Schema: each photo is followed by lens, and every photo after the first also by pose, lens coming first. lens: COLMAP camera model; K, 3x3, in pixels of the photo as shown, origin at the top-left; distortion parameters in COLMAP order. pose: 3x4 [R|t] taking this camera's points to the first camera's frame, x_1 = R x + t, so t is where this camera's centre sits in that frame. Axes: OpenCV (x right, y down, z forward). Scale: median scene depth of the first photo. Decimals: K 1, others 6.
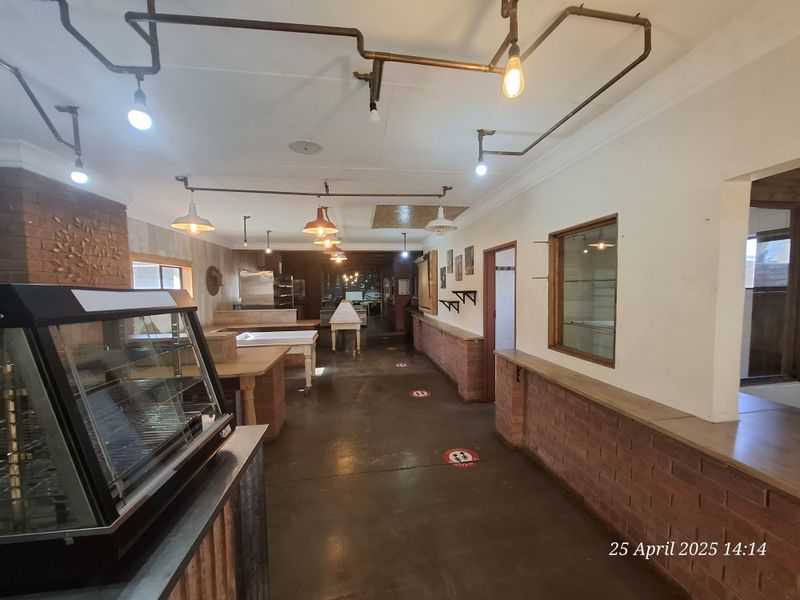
lens RADIAL K [[319.4, 0, 410.0], [0, 319.4, 304.5], [0, 0, 1]] dist [-0.015226, 0.000350]
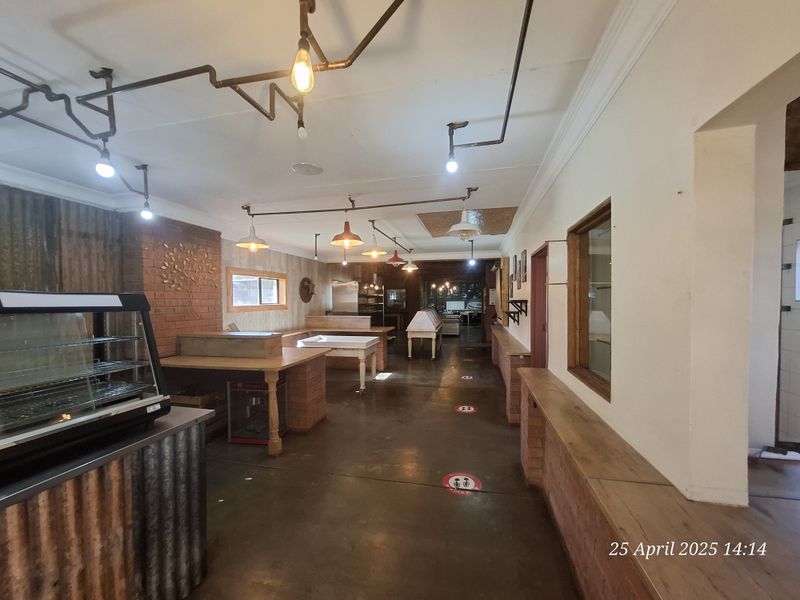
lens RADIAL K [[319.4, 0, 410.0], [0, 319.4, 304.5], [0, 0, 1]] dist [-0.015226, 0.000350]
pose [[0.929885, 0.012349, -0.367644, 0.296034], [-0.023837, 0.999359, -0.026722, 0.001070], [0.367078, 0.033612, 0.929583, 0.076864]]
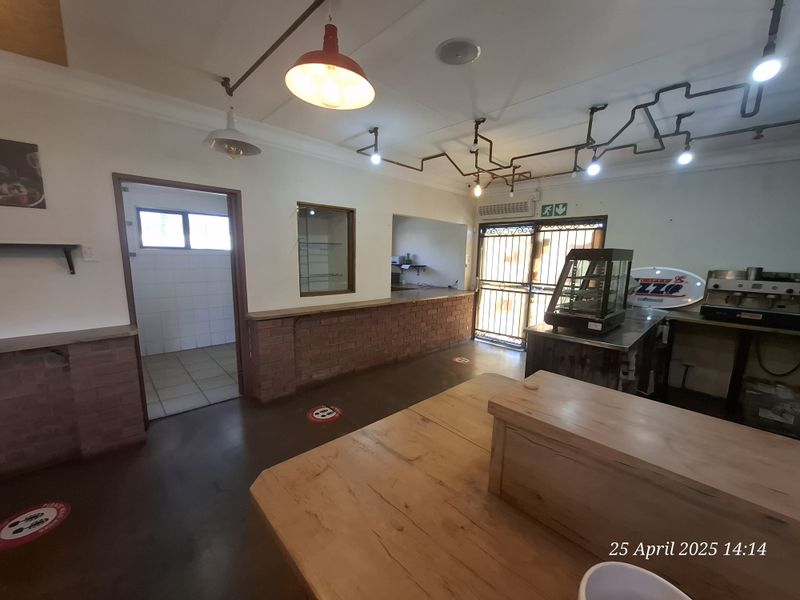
lens RADIAL K [[319.4, 0, 410.0], [0, 319.4, 304.5], [0, 0, 1]] dist [-0.015226, 0.000350]
pose [[-0.579464, -0.131170, 0.804373, -0.666996], [0.023669, 0.983839, 0.177486, -0.035688], [-0.814654, 0.121885, -0.566995, 1.121475]]
